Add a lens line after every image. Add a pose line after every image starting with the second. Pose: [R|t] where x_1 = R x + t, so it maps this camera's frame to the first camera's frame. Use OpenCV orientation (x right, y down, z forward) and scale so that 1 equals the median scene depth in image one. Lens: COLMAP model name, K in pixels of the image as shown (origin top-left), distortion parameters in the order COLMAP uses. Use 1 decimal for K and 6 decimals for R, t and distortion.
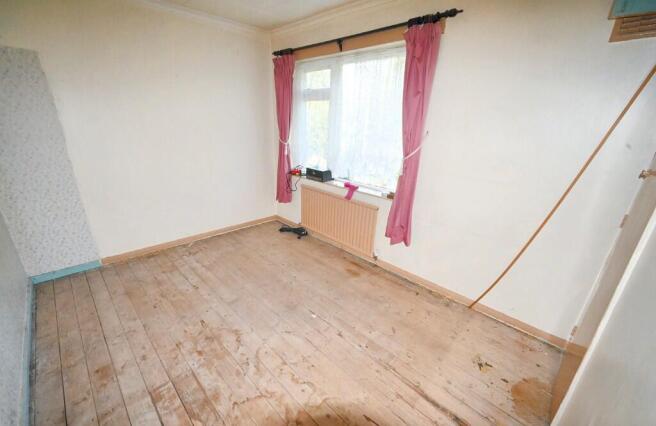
lens RADIAL K [[272.0, 0, 324.5], [0, 272.0, 218.9], [0, 0, 1]] dist [-0.000515, -0.000180]
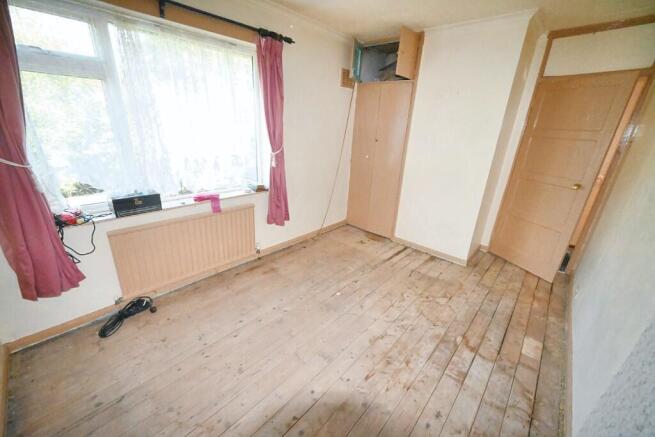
lens RADIAL K [[257.2, 0, 324.8], [0, 257.2, 215.3], [0, 0, 1]] dist [-0.001102, -0.000053]
pose [[-0.037186, -0.369348, 0.928547, -0.864749], [0.298723, 0.882594, 0.363033, -0.328185], [-0.953615, 0.290878, 0.077513, 0.809250]]
